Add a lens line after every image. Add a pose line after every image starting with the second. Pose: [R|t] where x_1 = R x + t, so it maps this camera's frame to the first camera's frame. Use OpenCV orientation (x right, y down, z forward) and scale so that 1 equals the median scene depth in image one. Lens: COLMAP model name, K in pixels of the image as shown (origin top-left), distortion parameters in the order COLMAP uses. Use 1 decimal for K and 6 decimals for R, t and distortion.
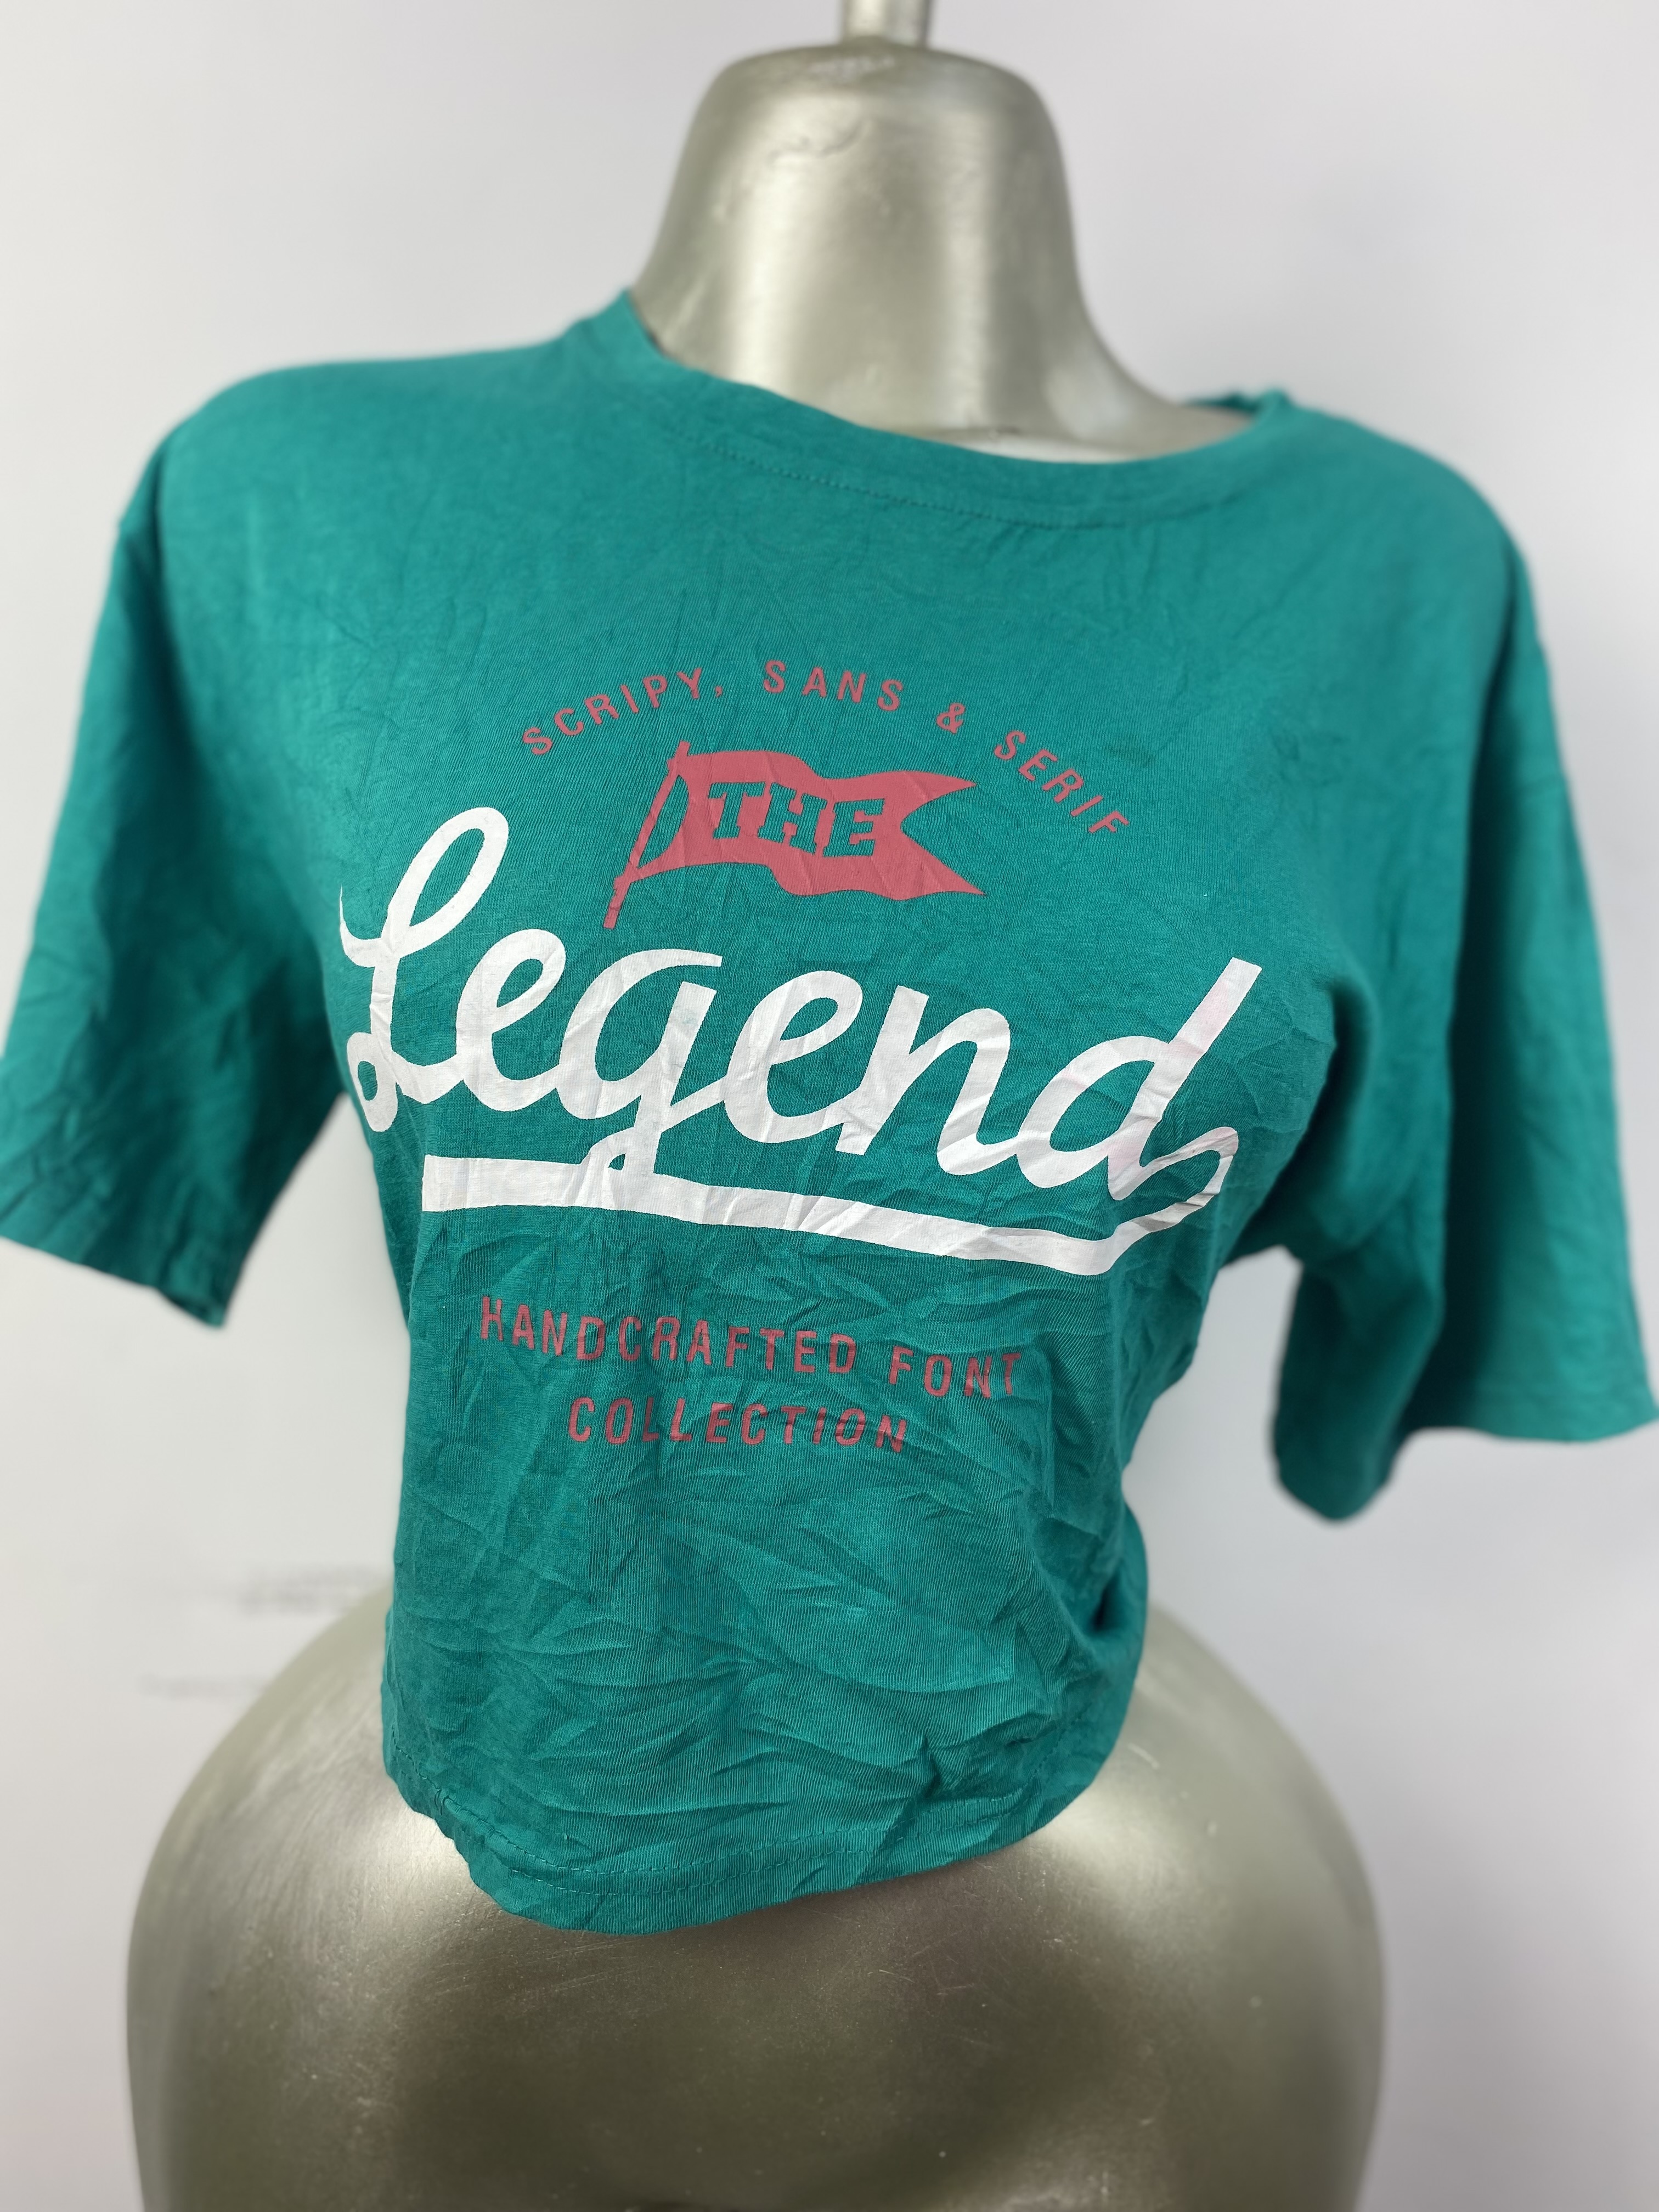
lens RADIAL K [[1693.3, 0, 830.4], [0, 1693.3, 1101.7], [0, 0, 1]] dist [-0.015961, 0.016009]
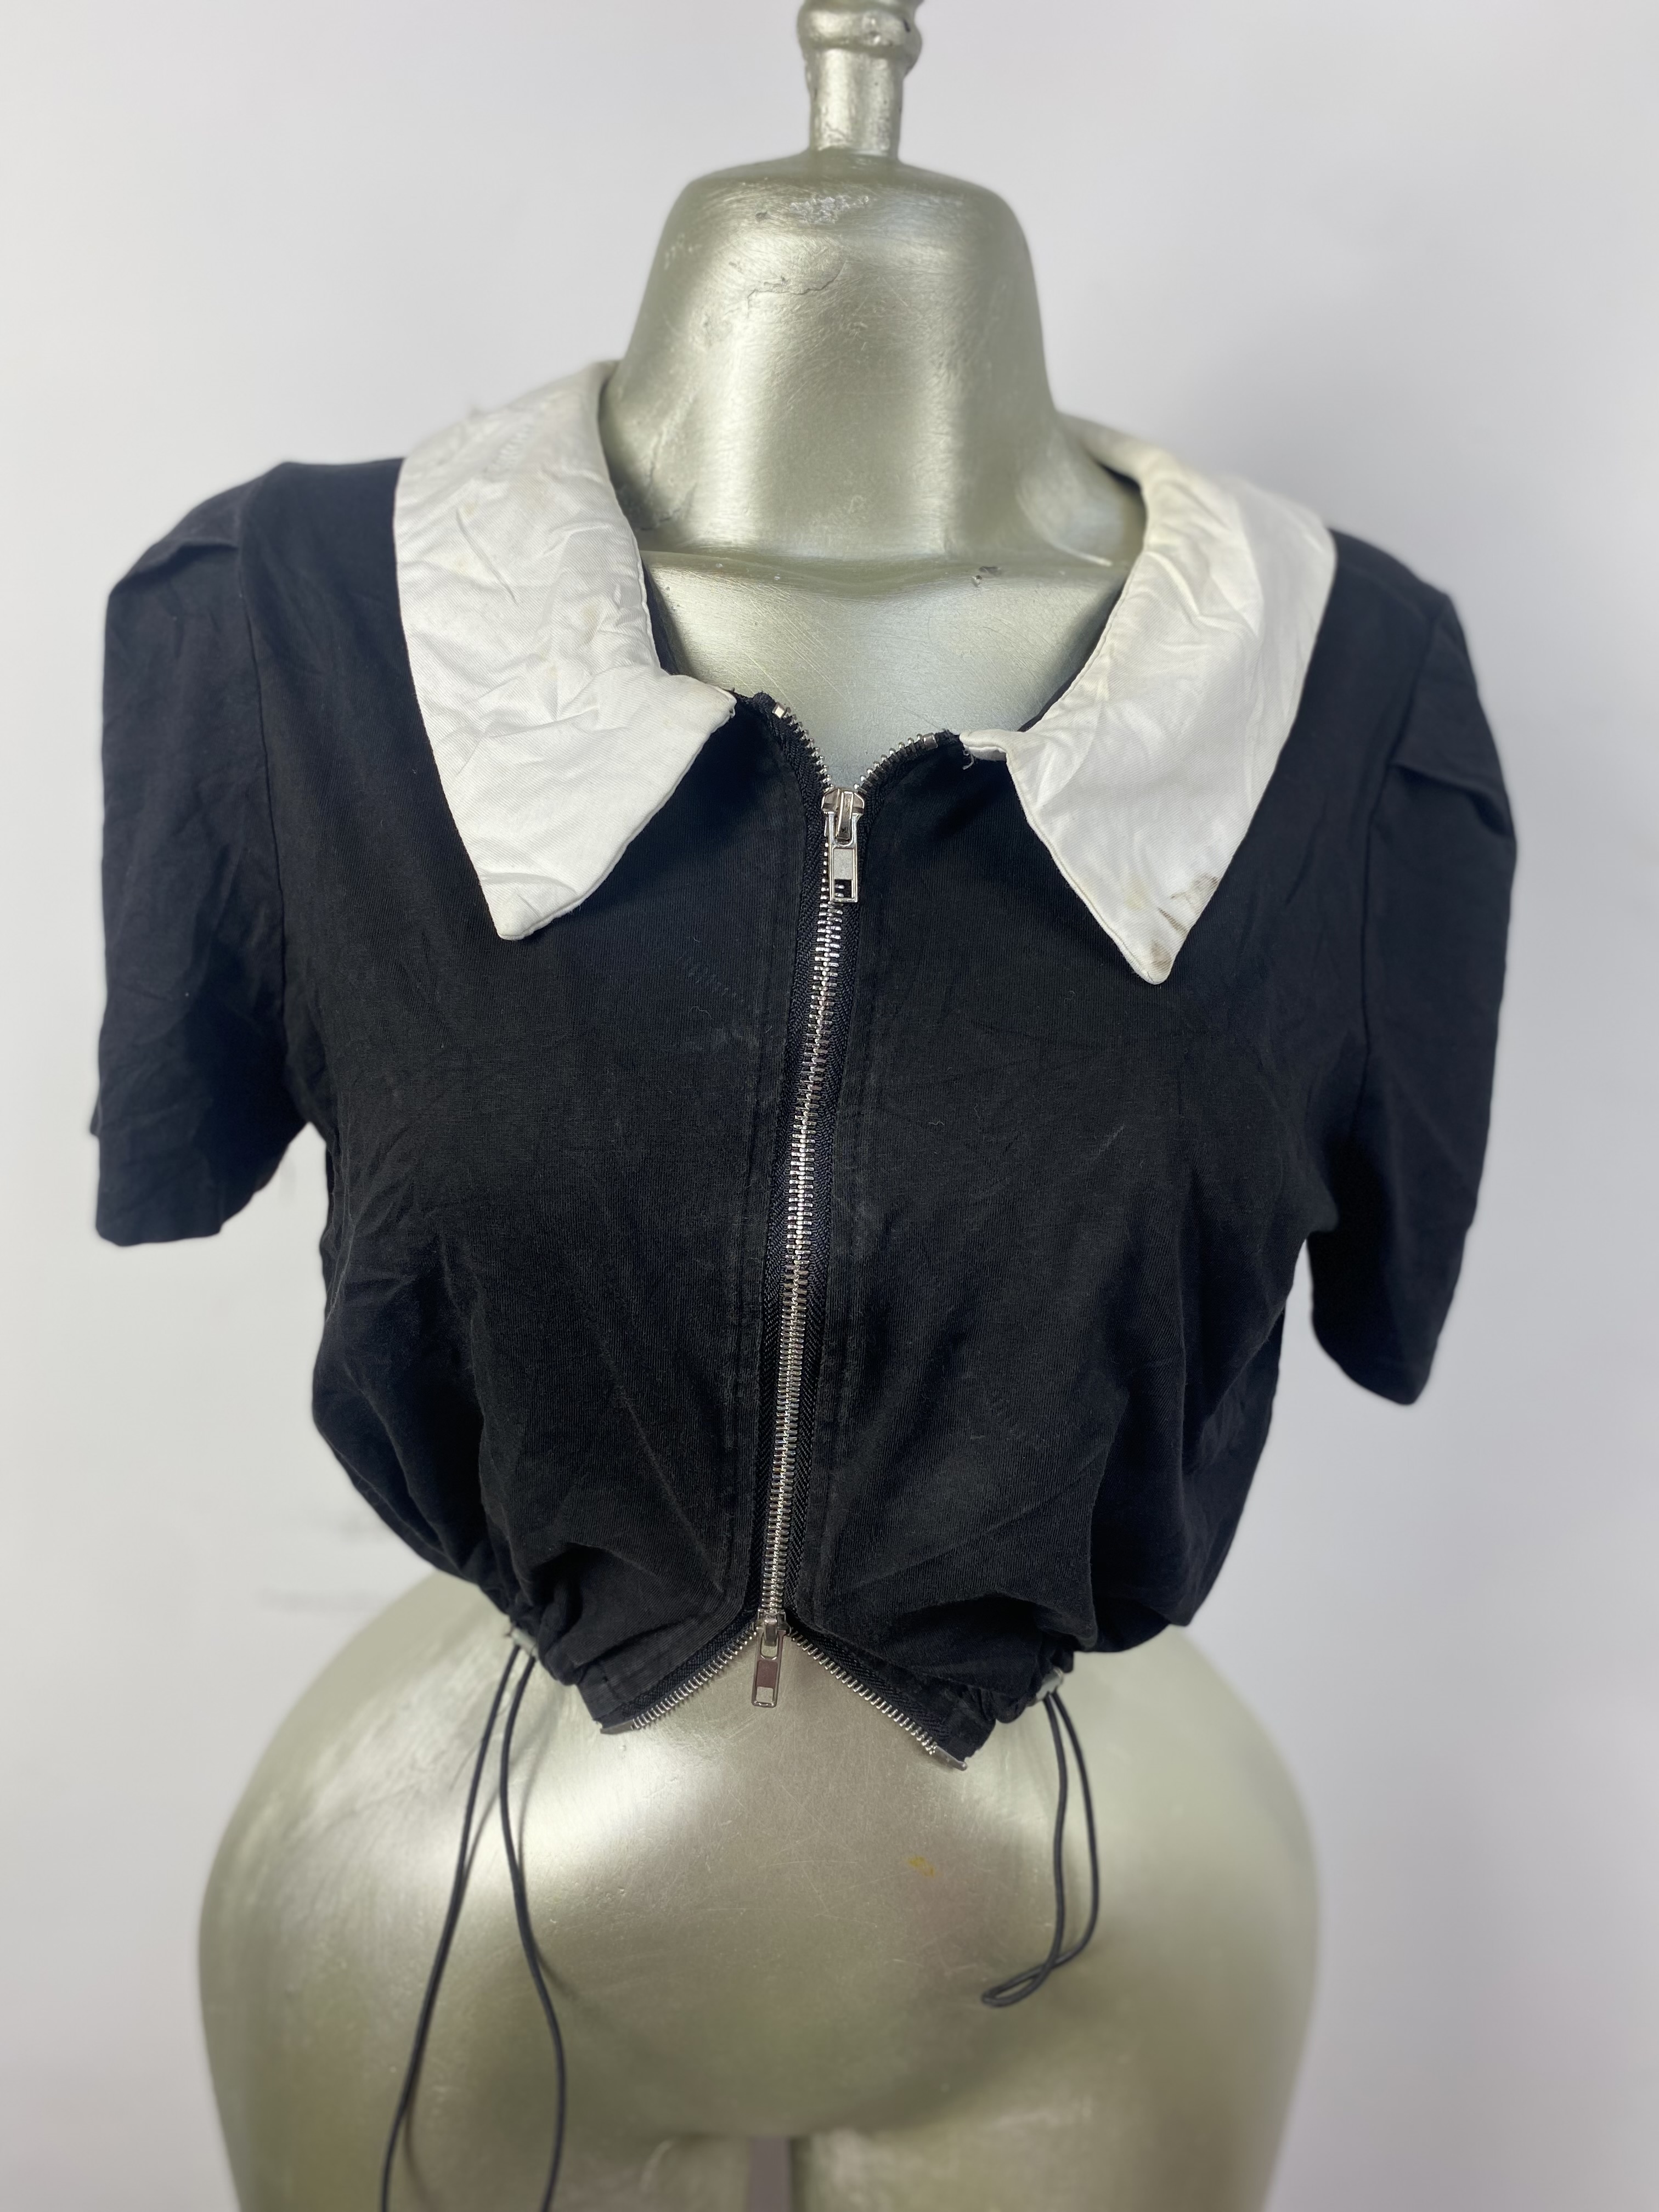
lens RADIAL K [[1693.3, 0, 815.8], [0, 1693.3, 1090.4], [0, 0, 1]] dist [-0.015961, 0.016009]
pose [[0.998279, -0.032960, 0.048498, -0.056752], [0.027095, 0.992765, 0.116975, -0.194034], [-0.052003, -0.115459, 0.991950, -0.056681]]
